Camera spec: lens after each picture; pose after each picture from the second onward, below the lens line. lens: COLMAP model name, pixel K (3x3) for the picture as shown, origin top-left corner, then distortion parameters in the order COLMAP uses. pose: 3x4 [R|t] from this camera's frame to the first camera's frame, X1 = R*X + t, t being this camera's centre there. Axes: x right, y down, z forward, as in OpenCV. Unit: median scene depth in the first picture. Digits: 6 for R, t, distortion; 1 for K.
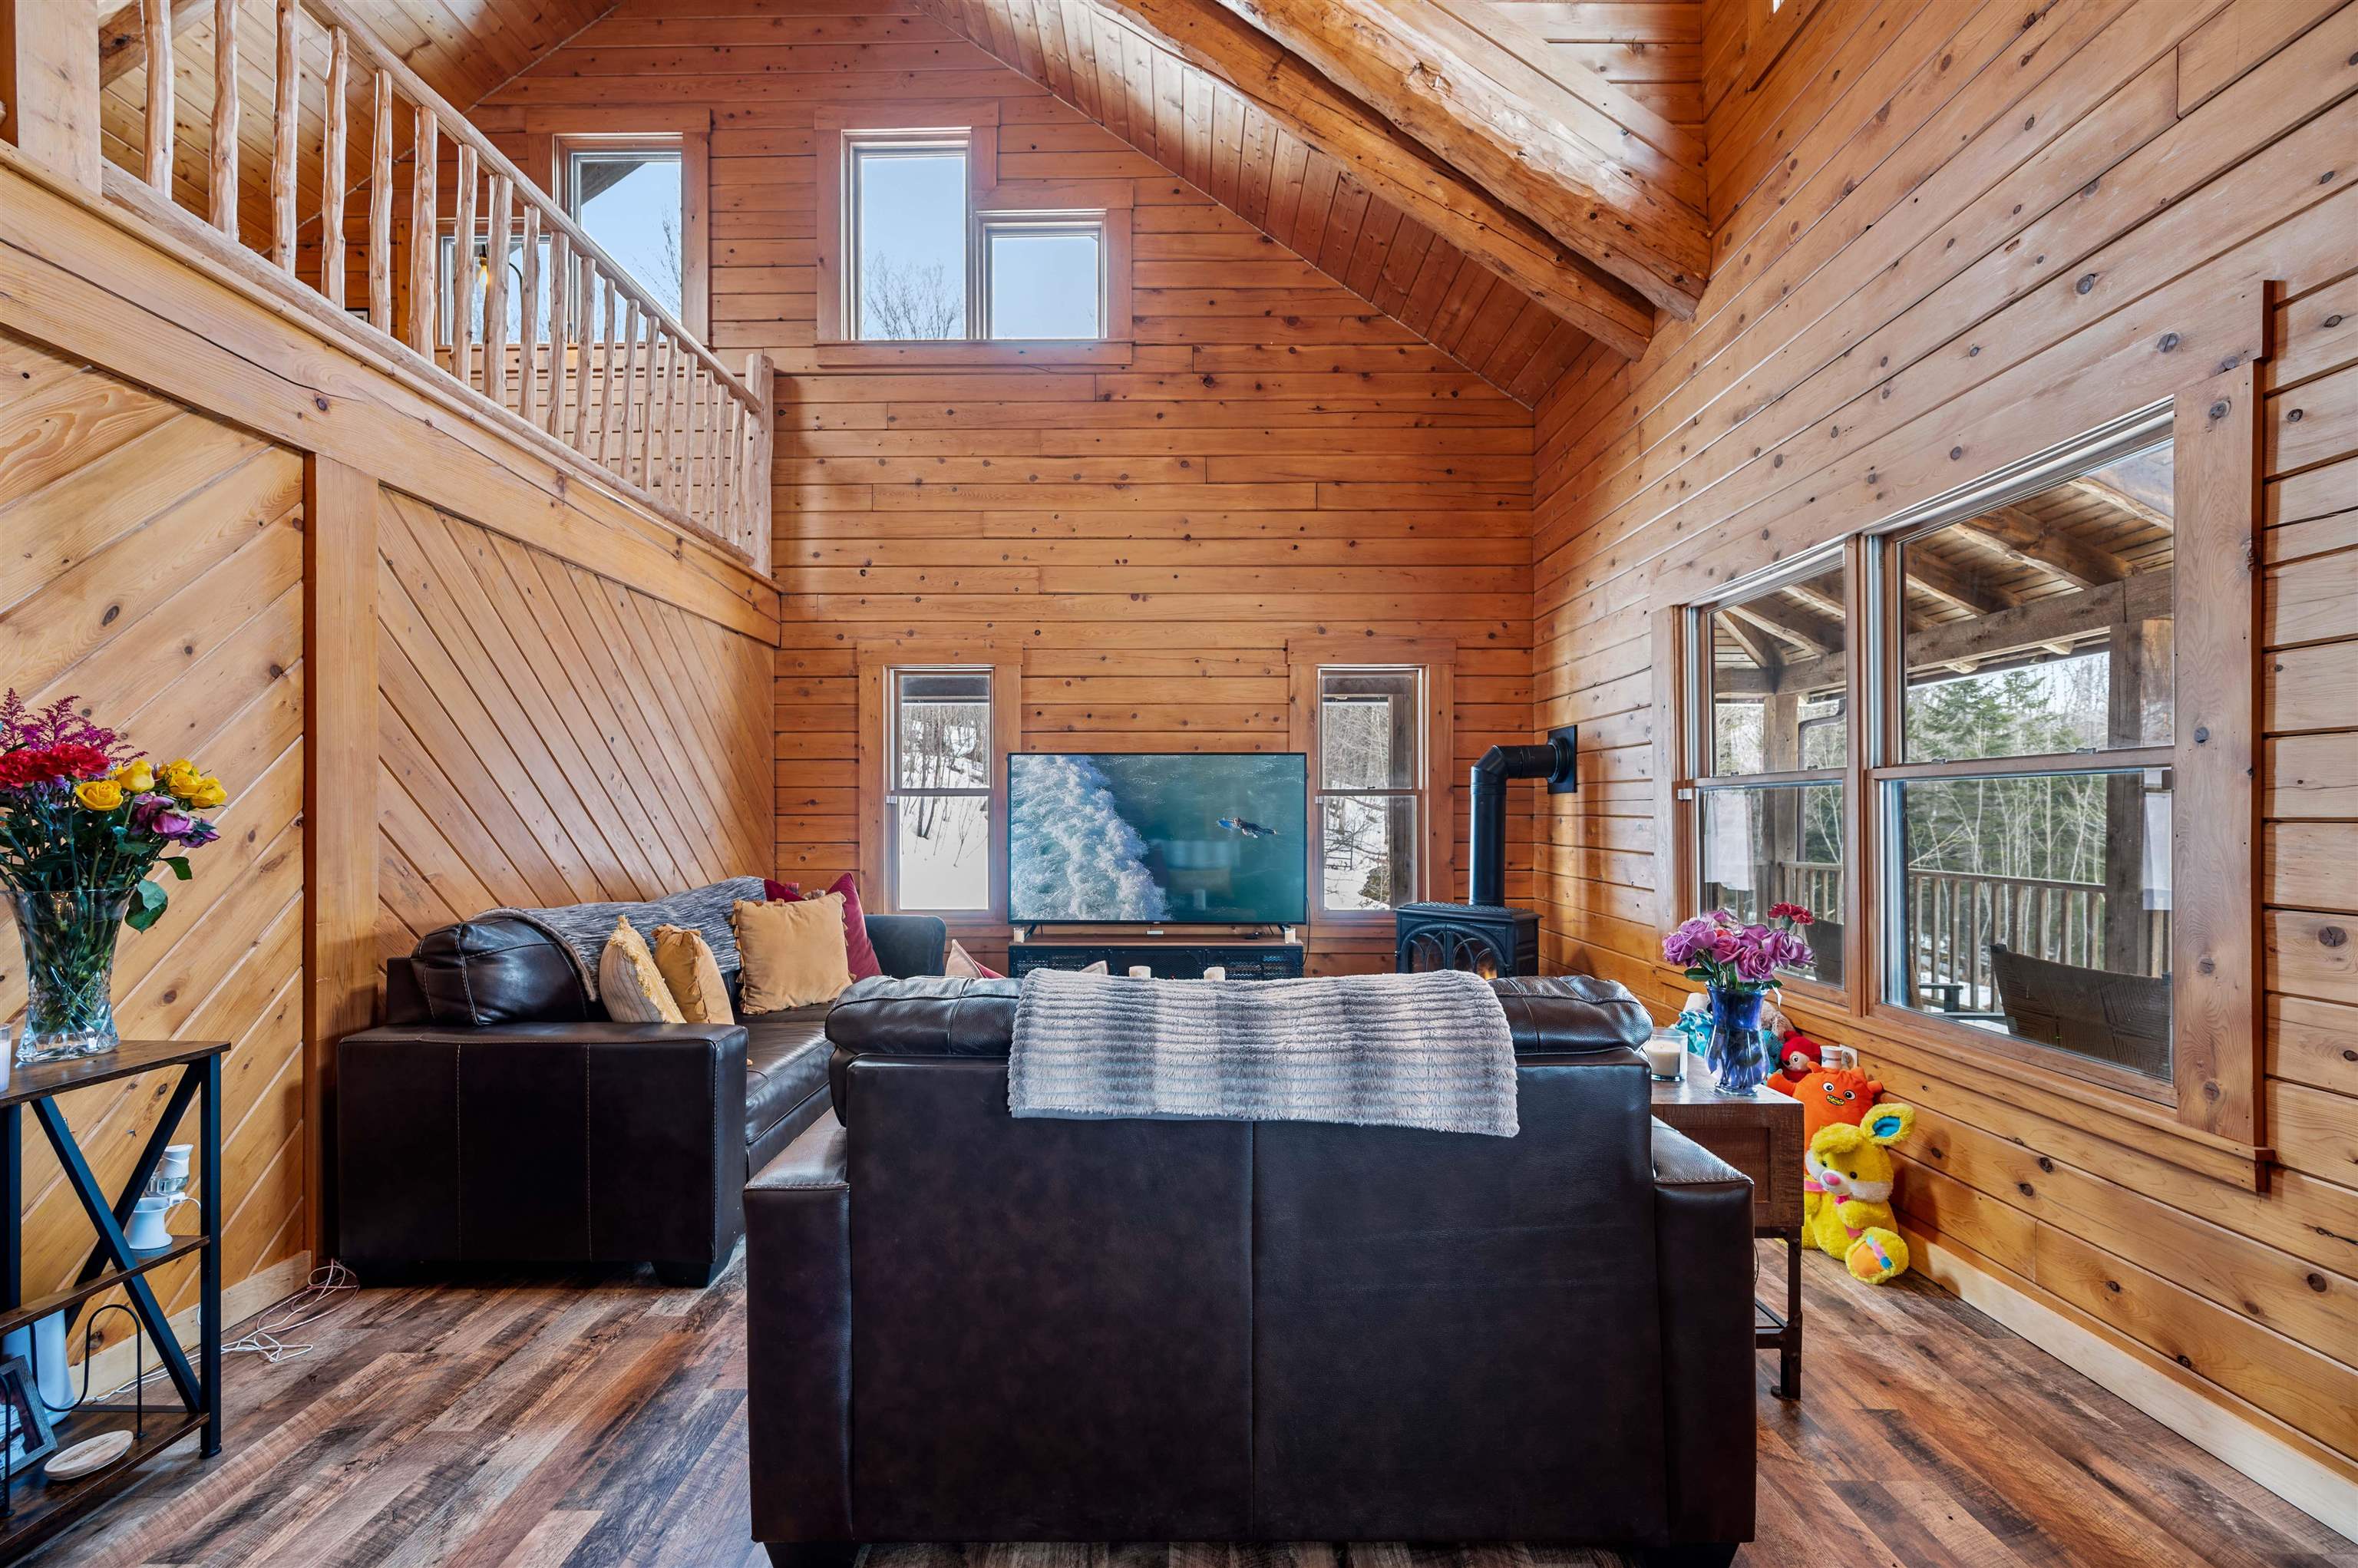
lens RADIAL K [[931.6, 0, 1167.5], [0, 931.6, 811.6], [0, 0, 1]] dist [0.001373, -0.000041]
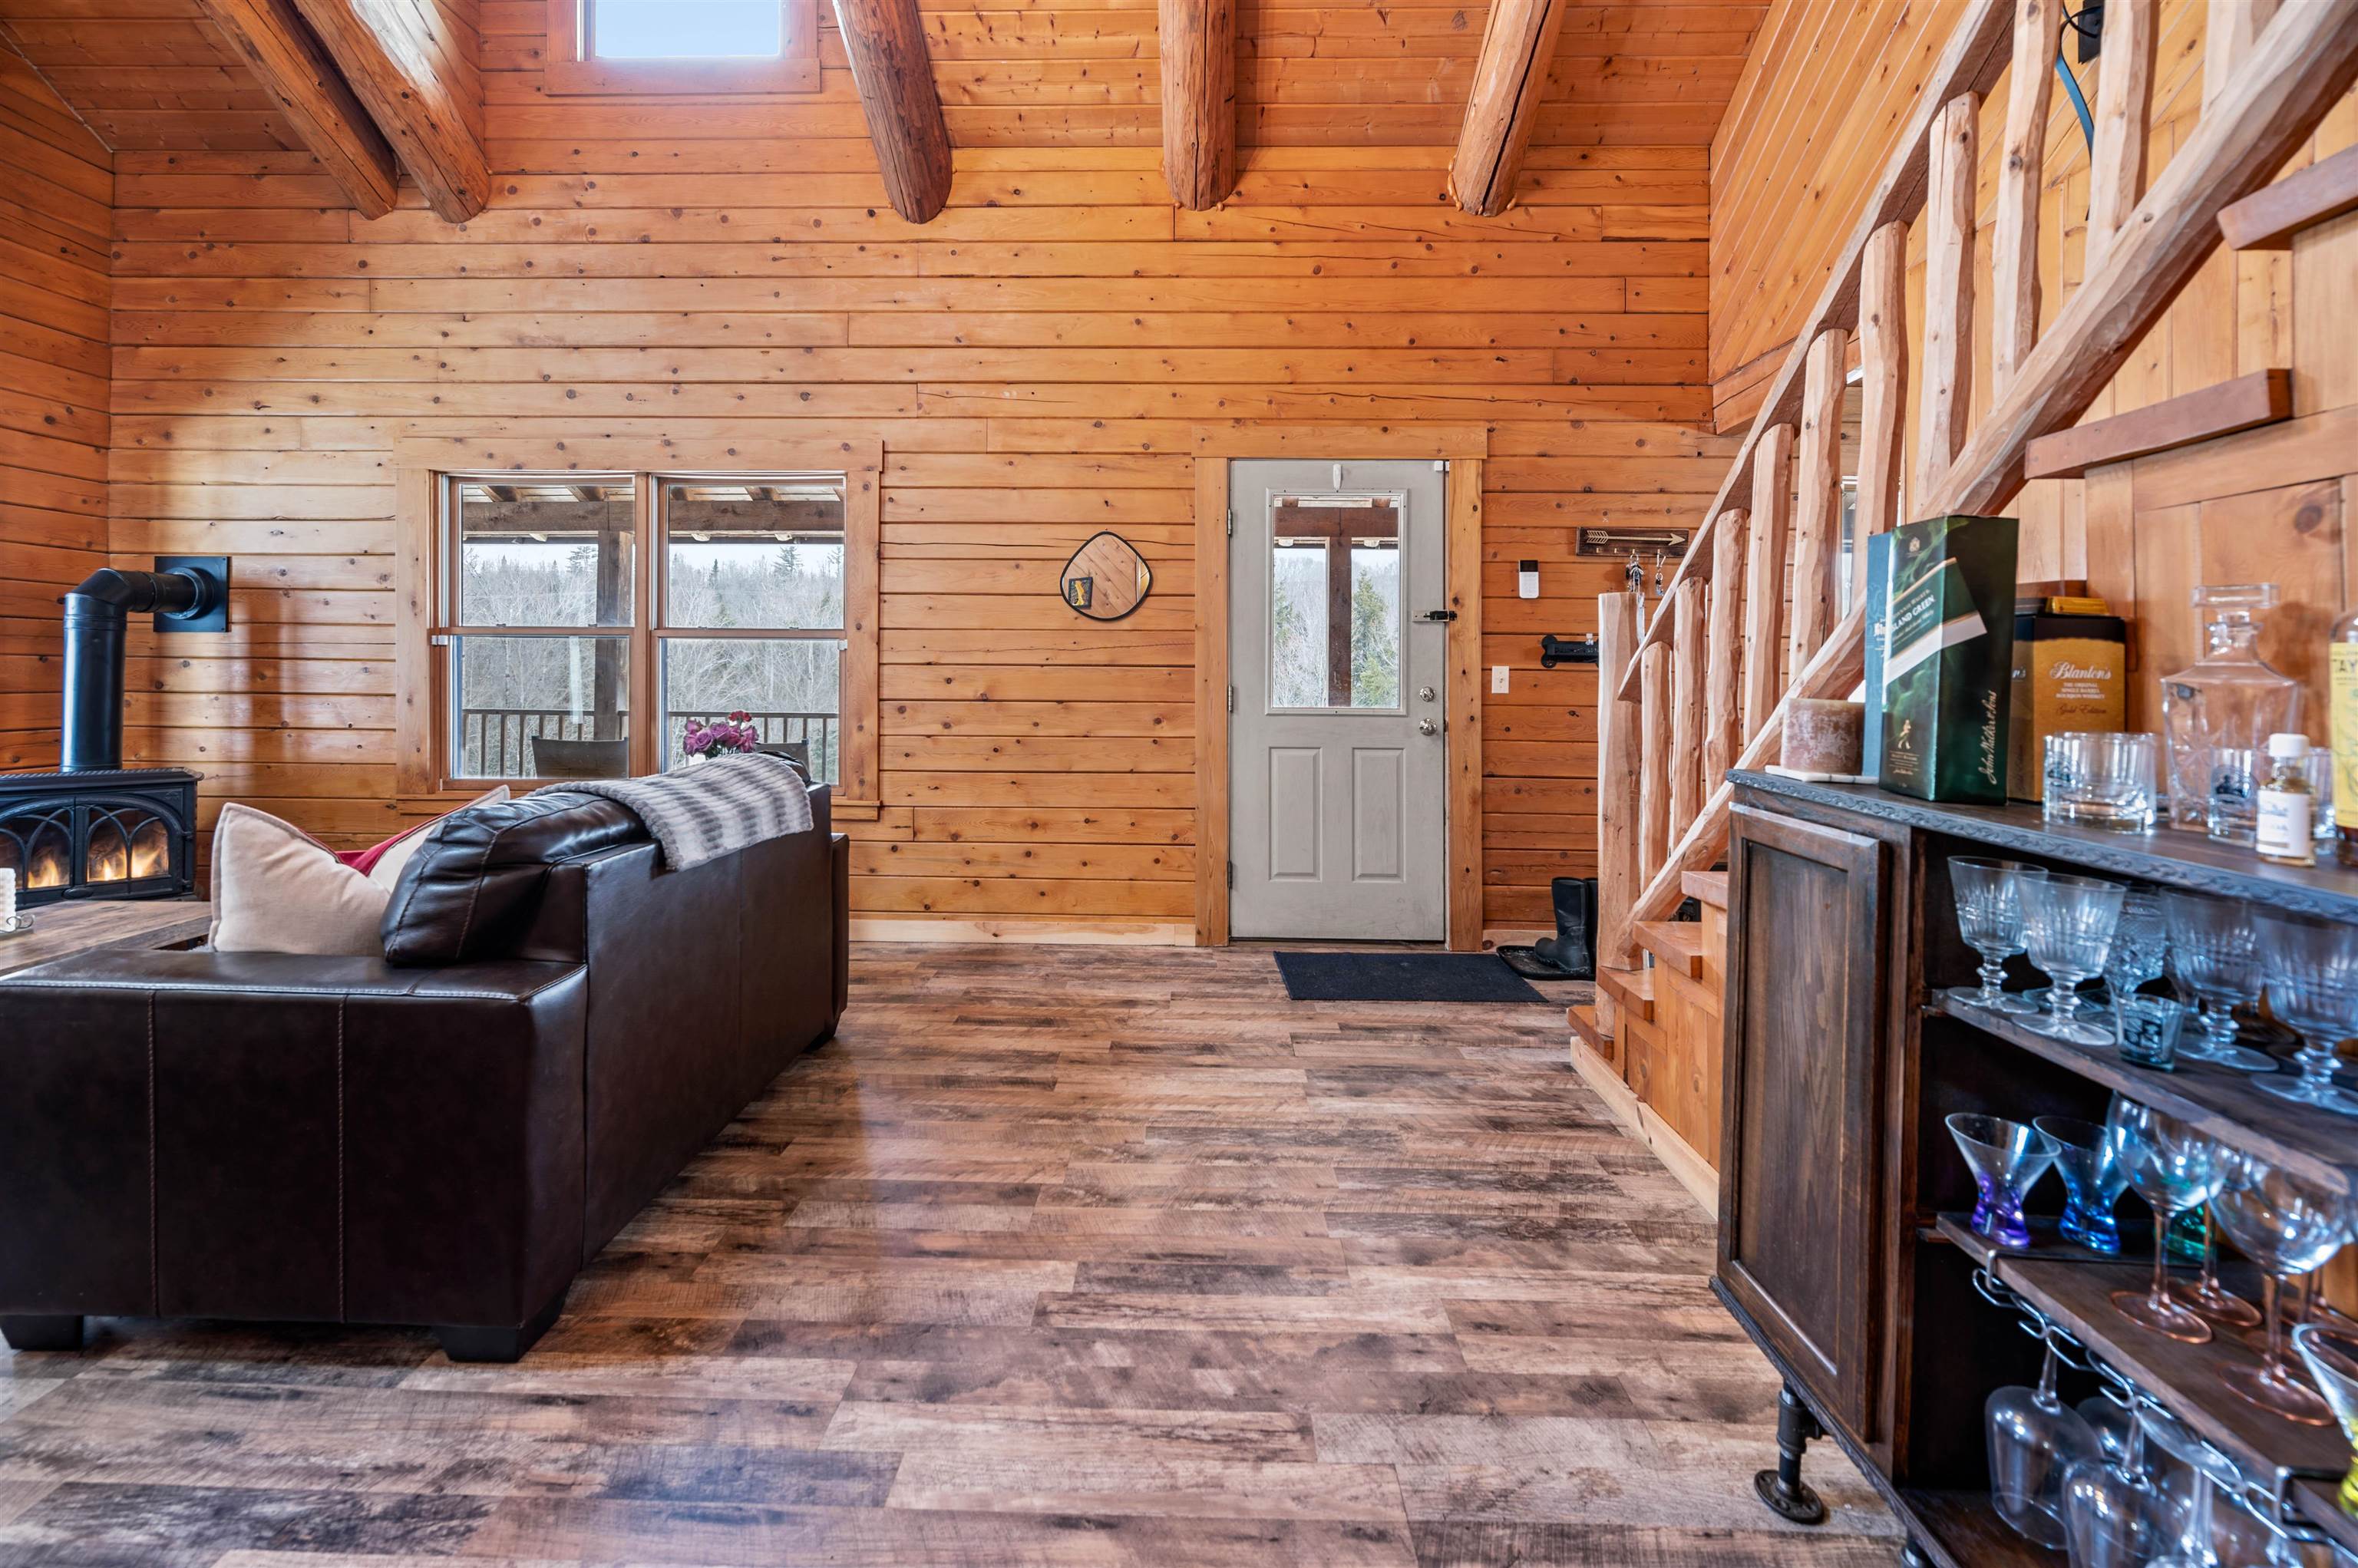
lens RADIAL K [[992.9, 0, 1155.3], [0, 992.9, 665.6], [0, 0, 1]] dist [-0.000992, -0.000155]
pose [[0.030586, 0.002740, 0.999528, -0.436170], [-0.011938, 0.999926, -0.002376, 0.003579], [-0.999461, -0.011859, 0.030616, 0.068126]]
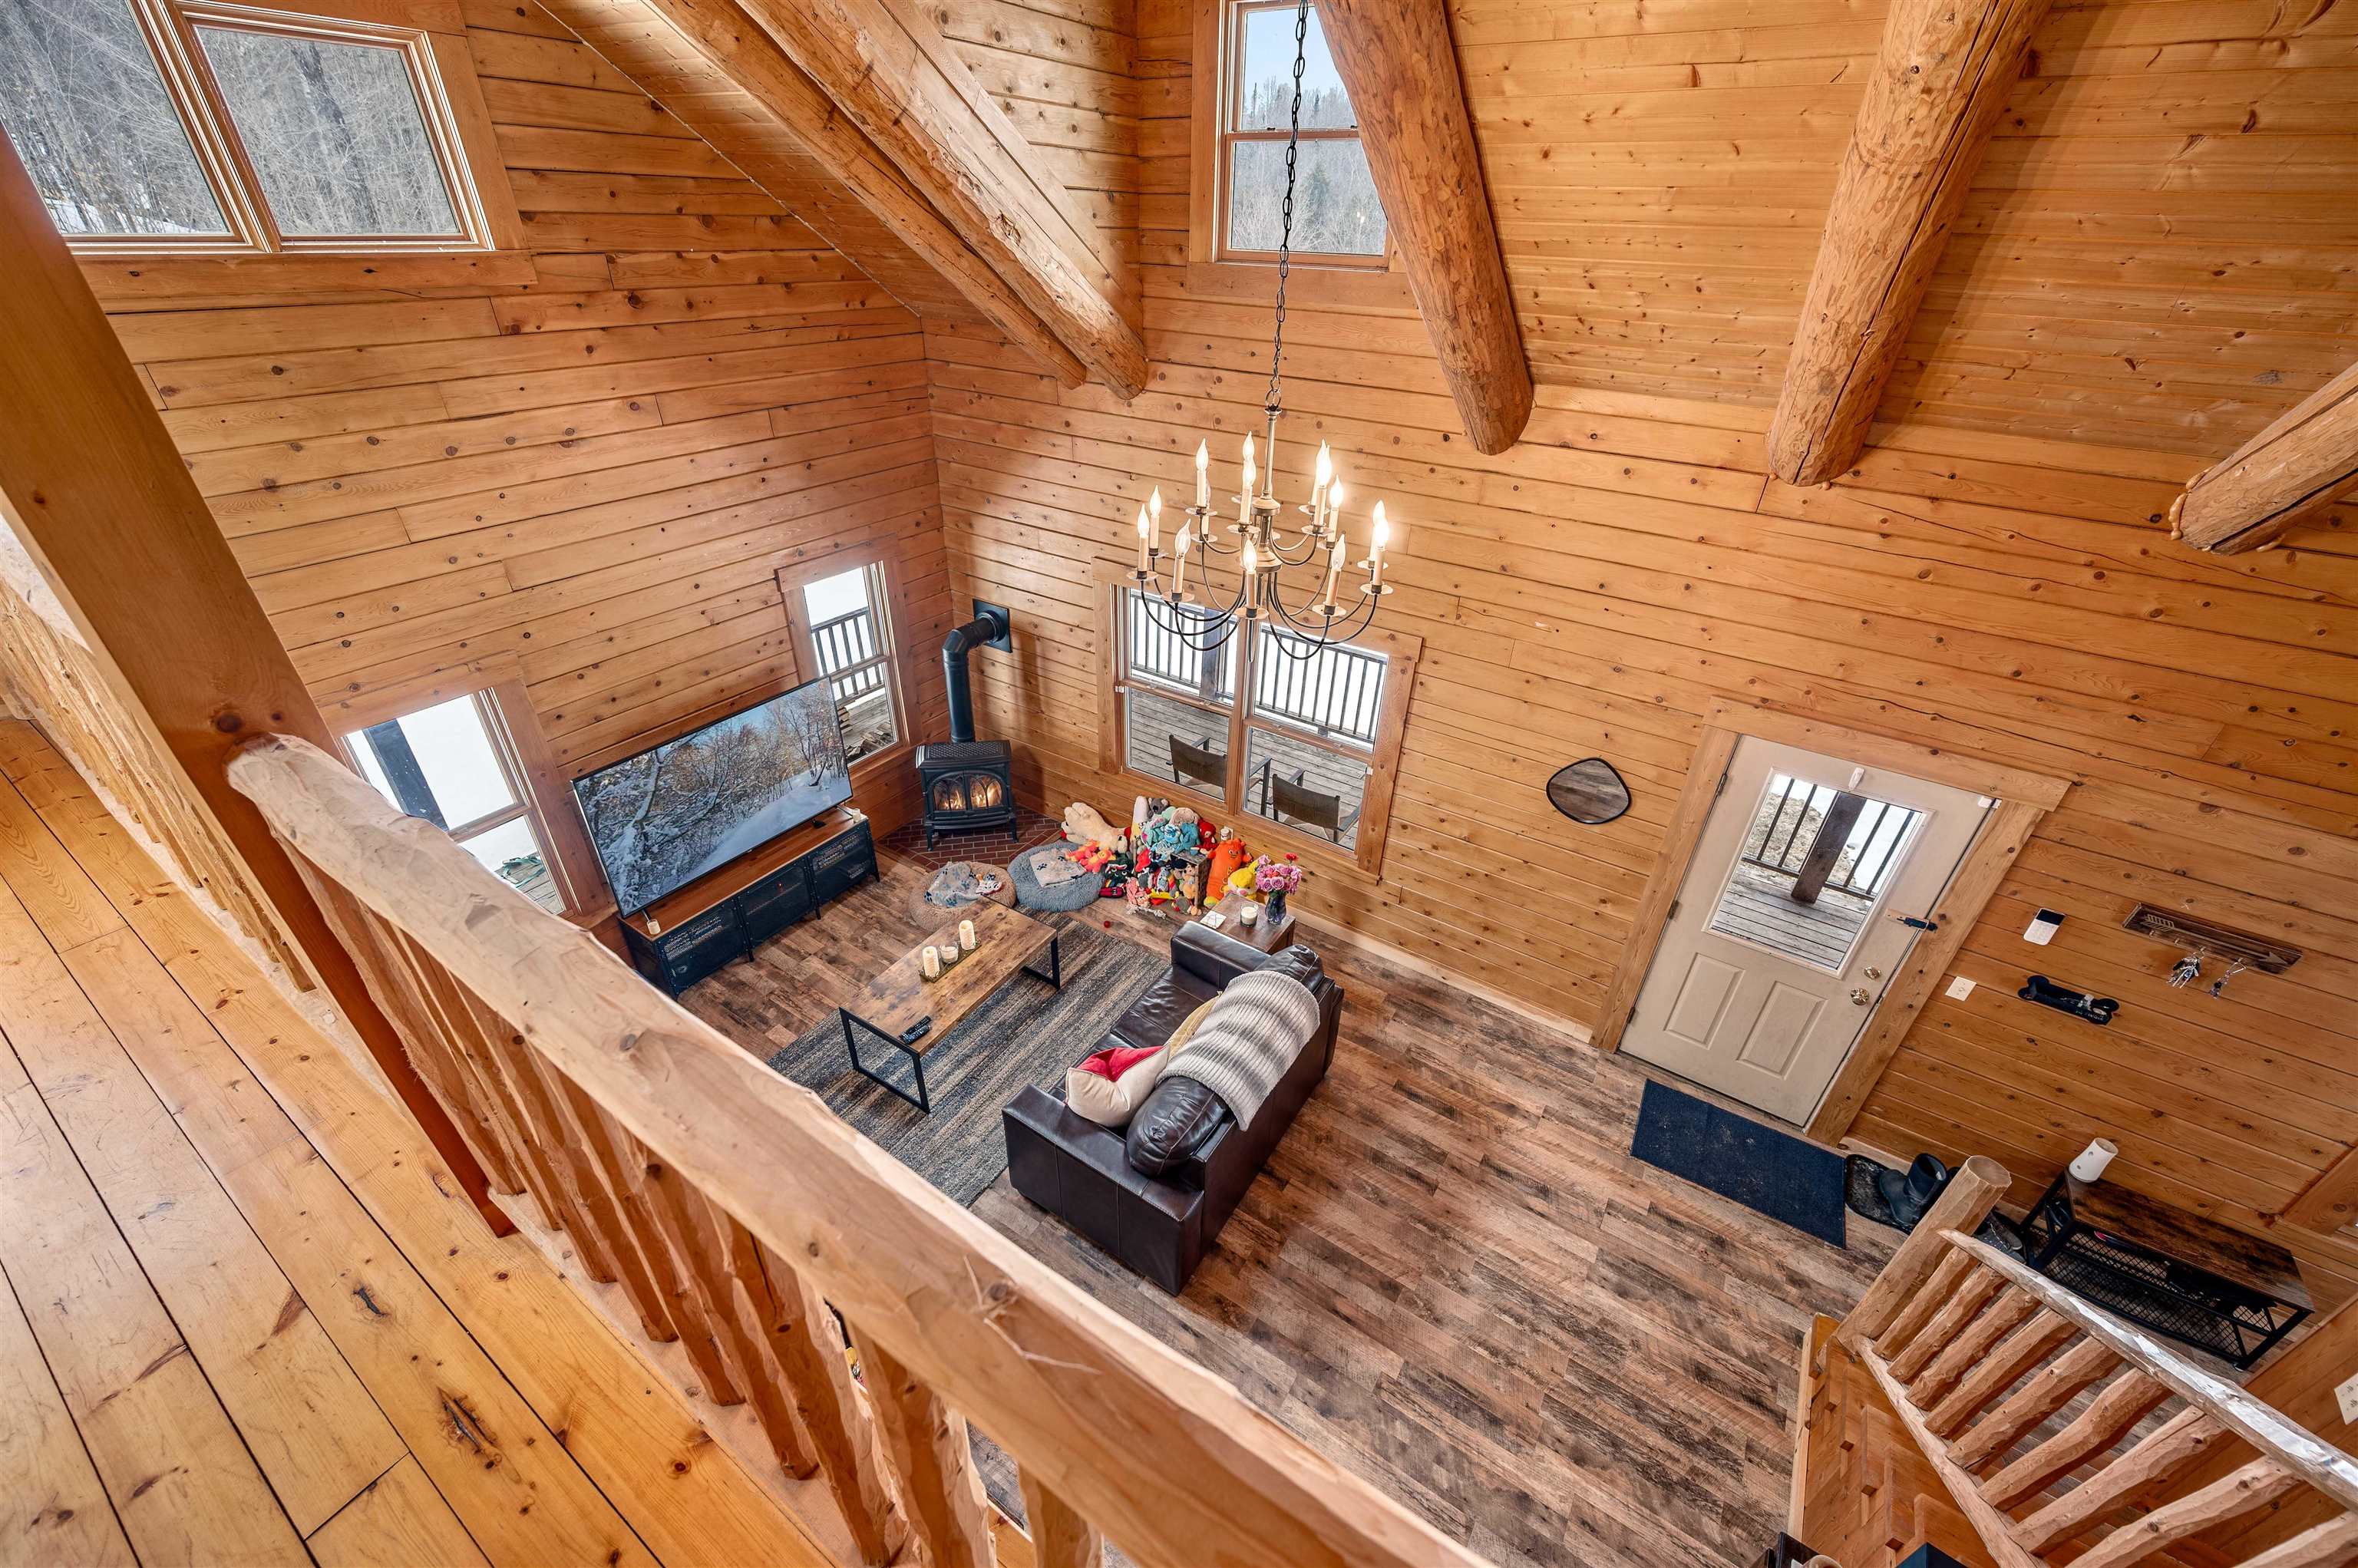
lens RADIAL K [[909.2, 0, 1149.4], [0, 909.2, 790.2], [0, 0, 1]] dist [0.001164, -0.000342]
pose [[0.559221, -0.436977, 0.704502, -0.482628], [-0.011681, 0.845564, 0.533746, -0.536952], [-0.828936, -0.306711, 0.467753, 0.075336]]
